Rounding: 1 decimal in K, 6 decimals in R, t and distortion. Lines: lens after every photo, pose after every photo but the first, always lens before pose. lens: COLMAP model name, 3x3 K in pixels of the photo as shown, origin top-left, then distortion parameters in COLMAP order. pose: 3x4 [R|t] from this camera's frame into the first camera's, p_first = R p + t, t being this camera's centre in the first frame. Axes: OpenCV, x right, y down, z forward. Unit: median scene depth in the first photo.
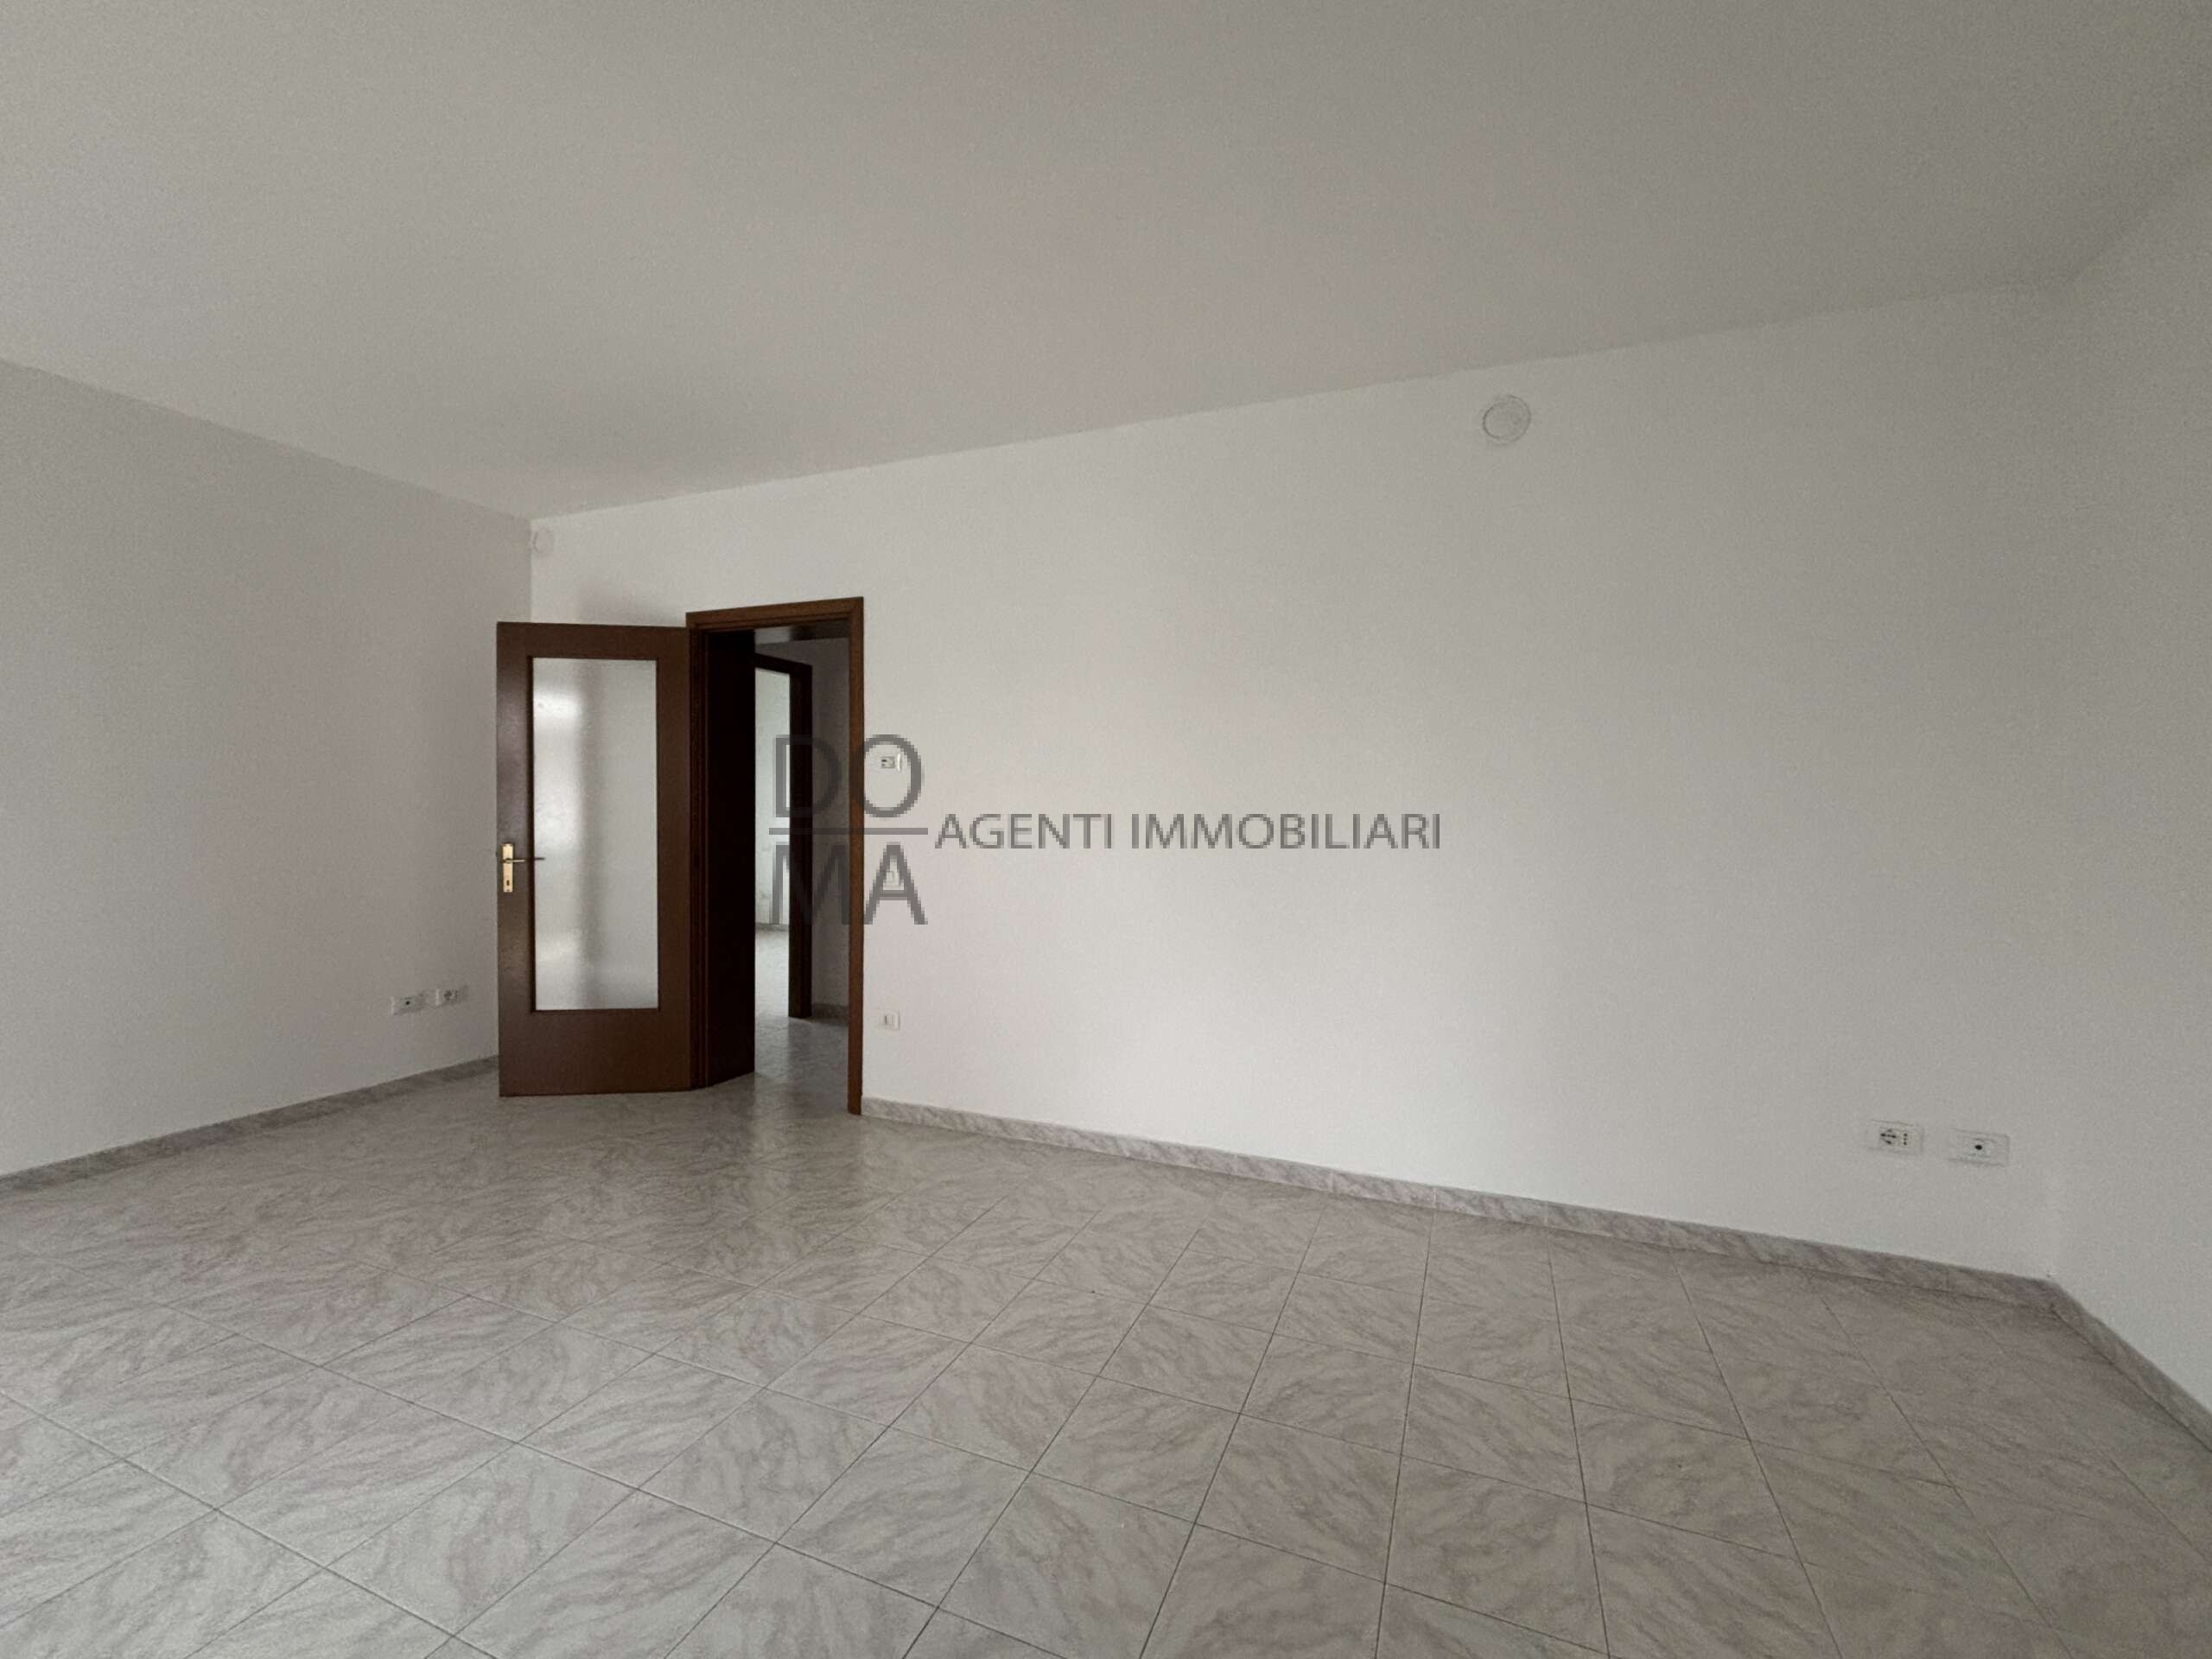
lens RADIAL K [[922.5, 0, 1096.5], [0, 922.5, 819.2], [0, 0, 1]] dist [0.009980, -0.000071]
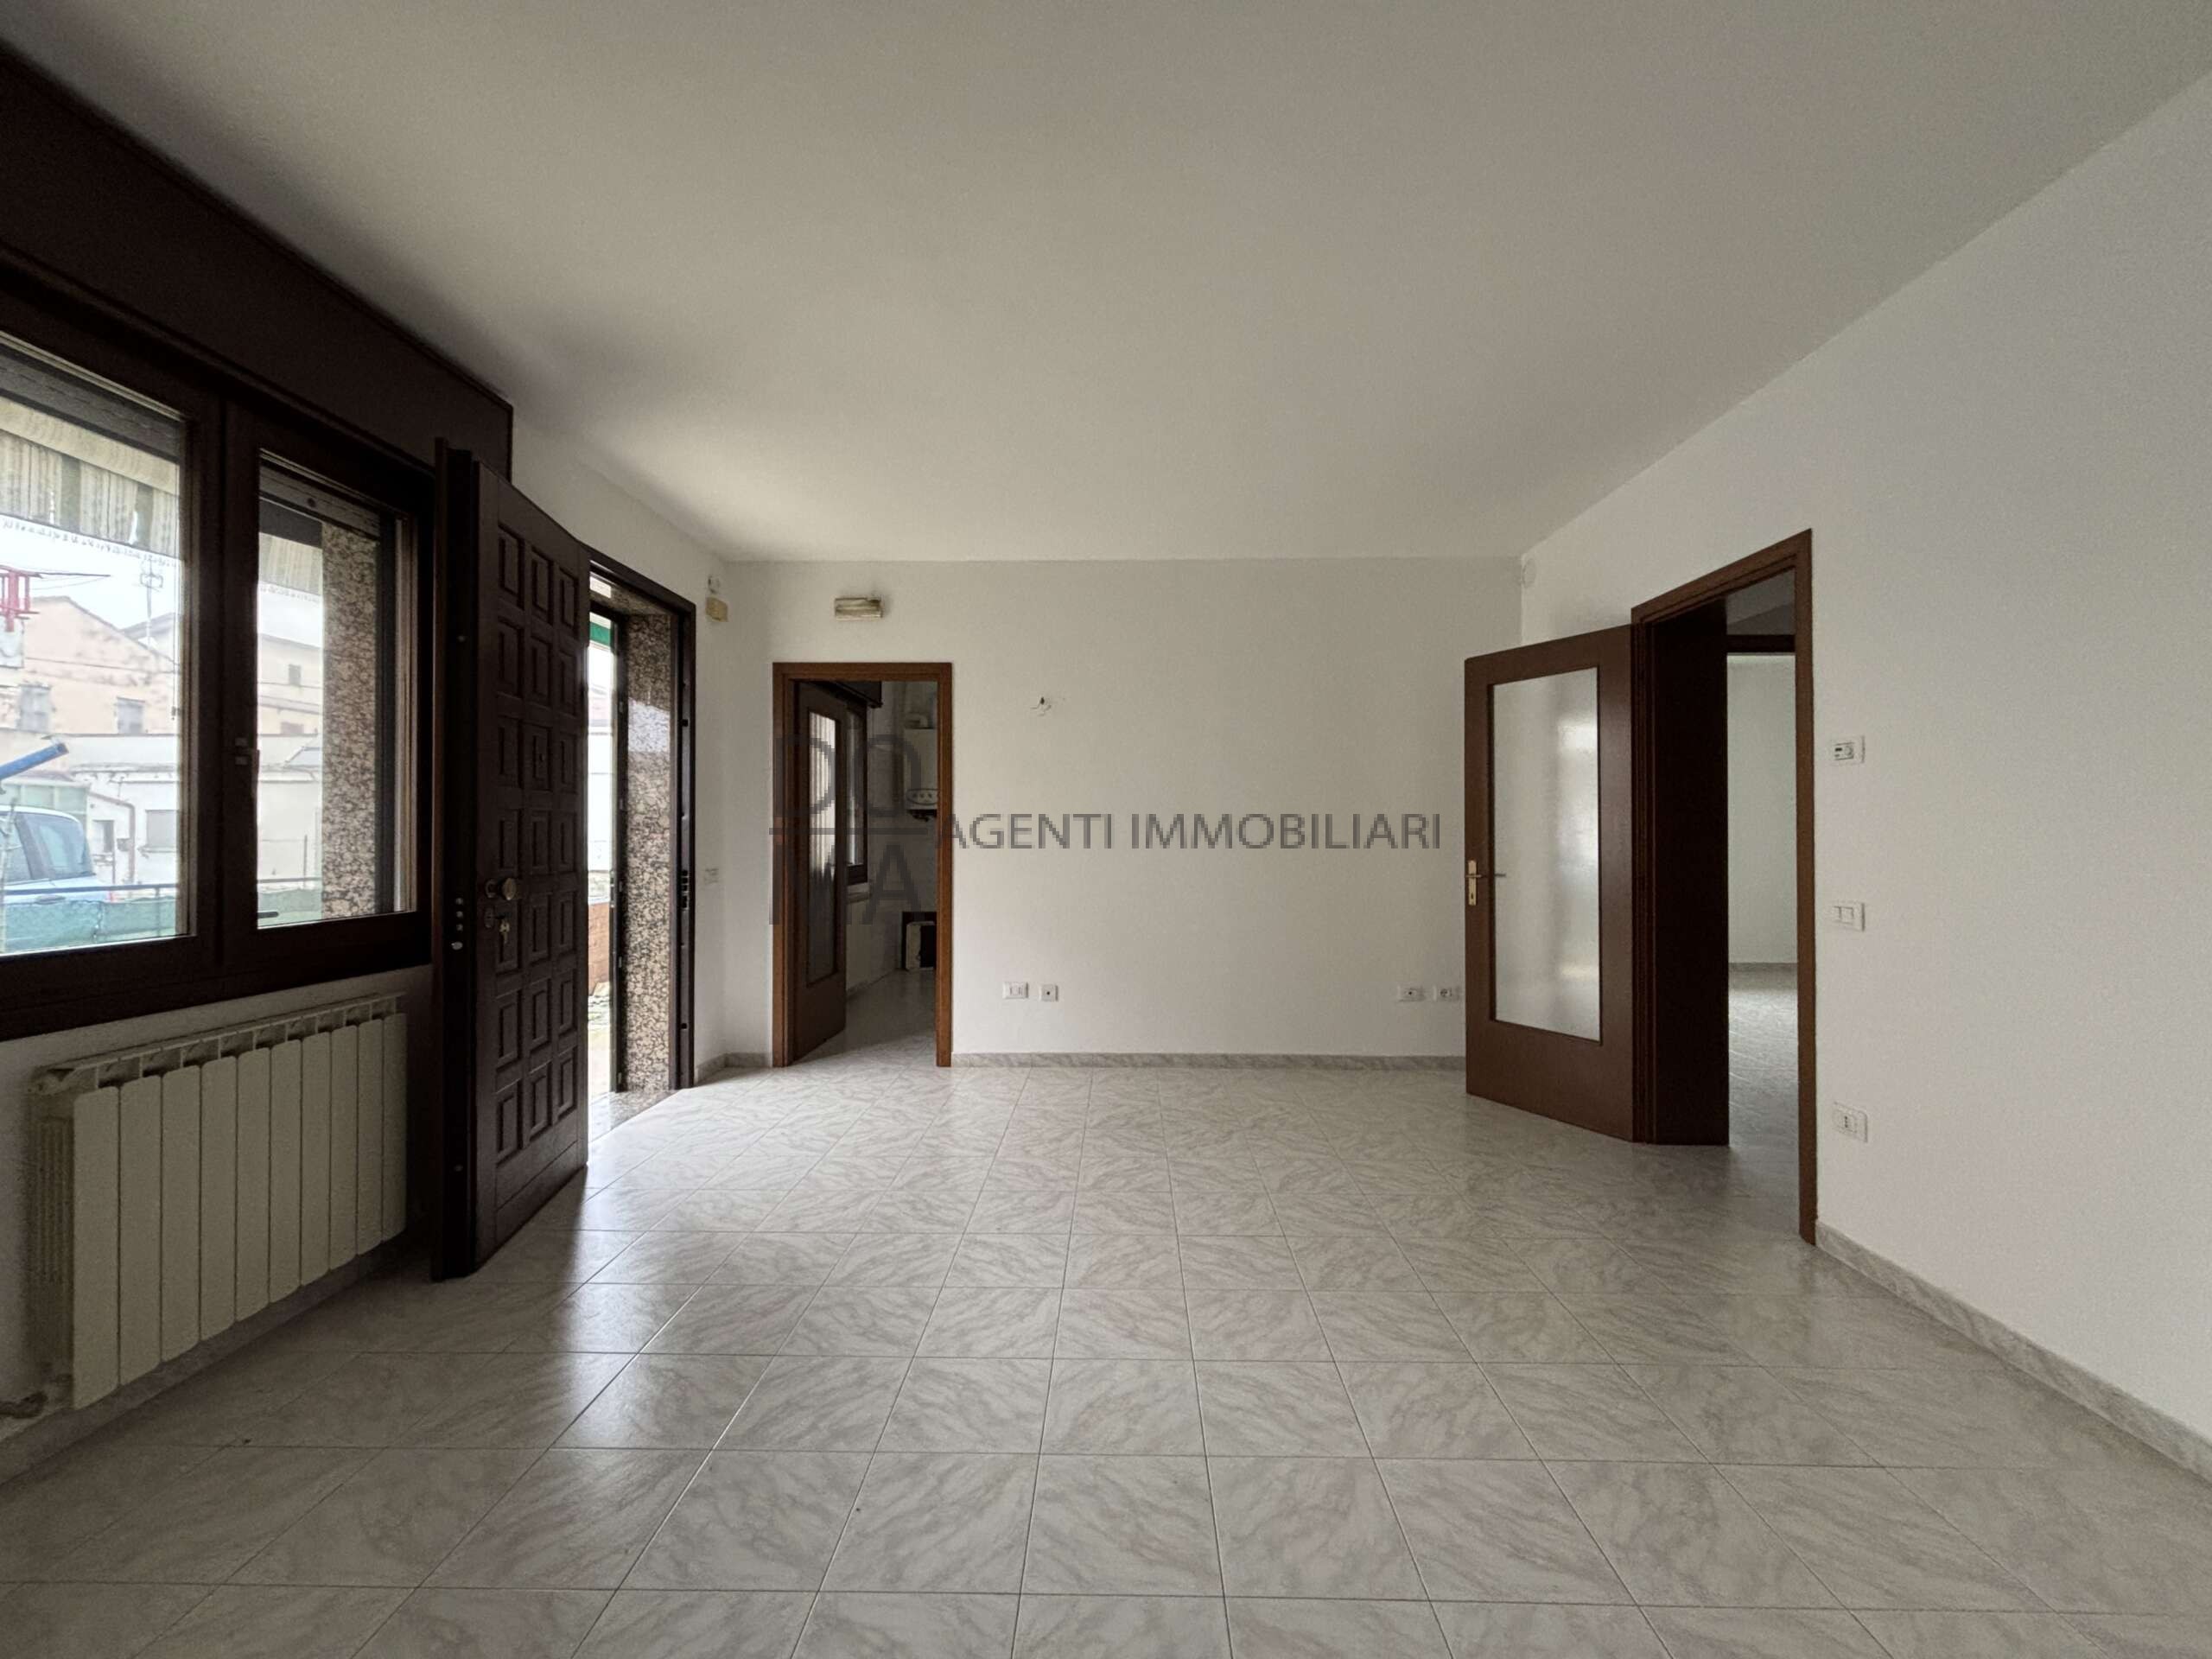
lens RADIAL K [[891.2, 0, 1106.0], [0, 891.2, 829.5], [0, 0, 1]] dist [0.002691, -0.000263]
pose [[0.373485, -0.013814, -0.927533, 0.182375], [-0.004309, 0.999852, -0.016626, 0.009902], [0.927626, 0.010206, 0.373371, 0.220879]]
